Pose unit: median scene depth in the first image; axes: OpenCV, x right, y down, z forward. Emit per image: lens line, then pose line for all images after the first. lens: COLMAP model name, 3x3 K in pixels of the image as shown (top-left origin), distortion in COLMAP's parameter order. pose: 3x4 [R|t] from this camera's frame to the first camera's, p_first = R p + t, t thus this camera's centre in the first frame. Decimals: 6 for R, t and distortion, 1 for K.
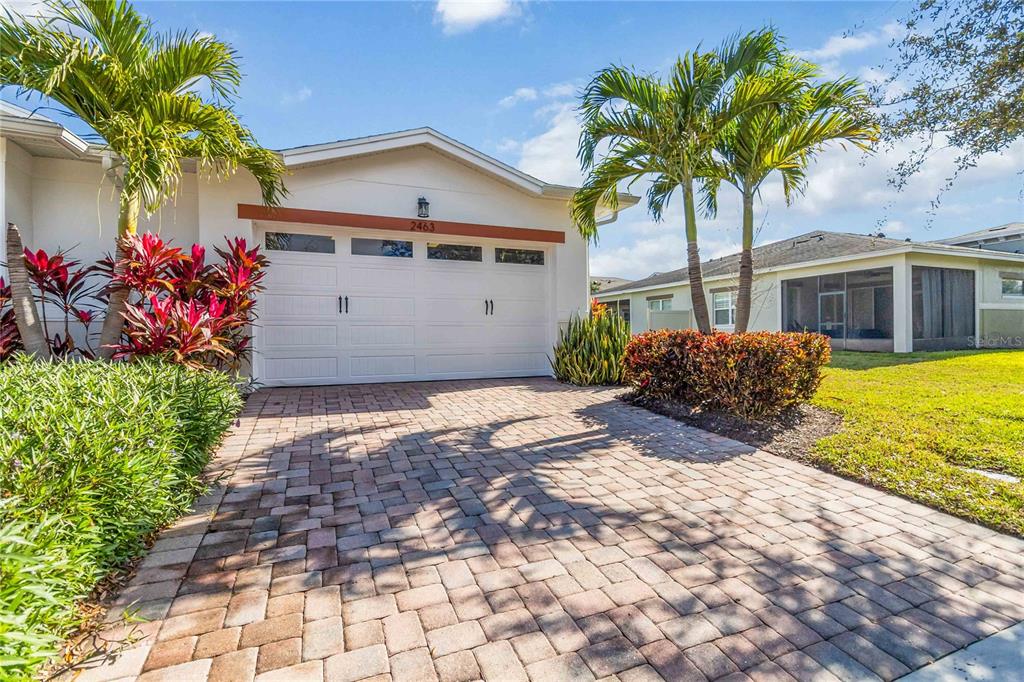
lens RADIAL K [[474.8, 0, 498.5], [0, 474.8, 335.9], [0, 0, 1]] dist [0.001221, 0.000149]
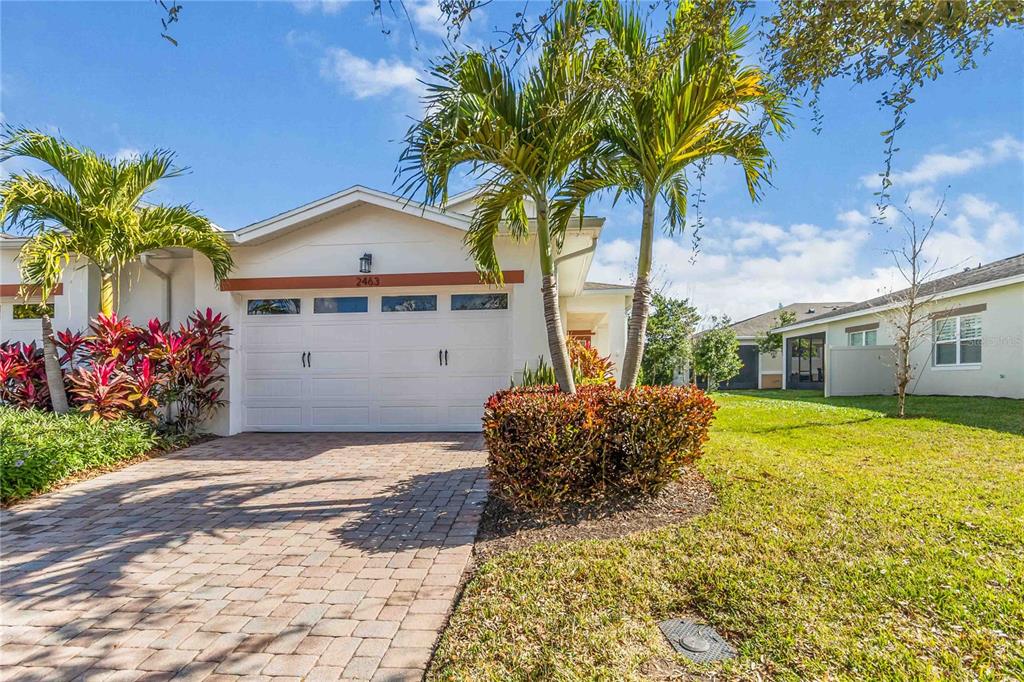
lens RADIAL K [[493.1, 0, 511.7], [0, 493.1, 378.8], [0, 0, 1]] dist [0.002315, 0.000315]
pose [[0.898572, -0.004335, -0.438806, 0.599549], [0.006313, 0.999975, 0.003048, -0.022240], [0.438782, -0.005509, 0.898577, 0.183873]]
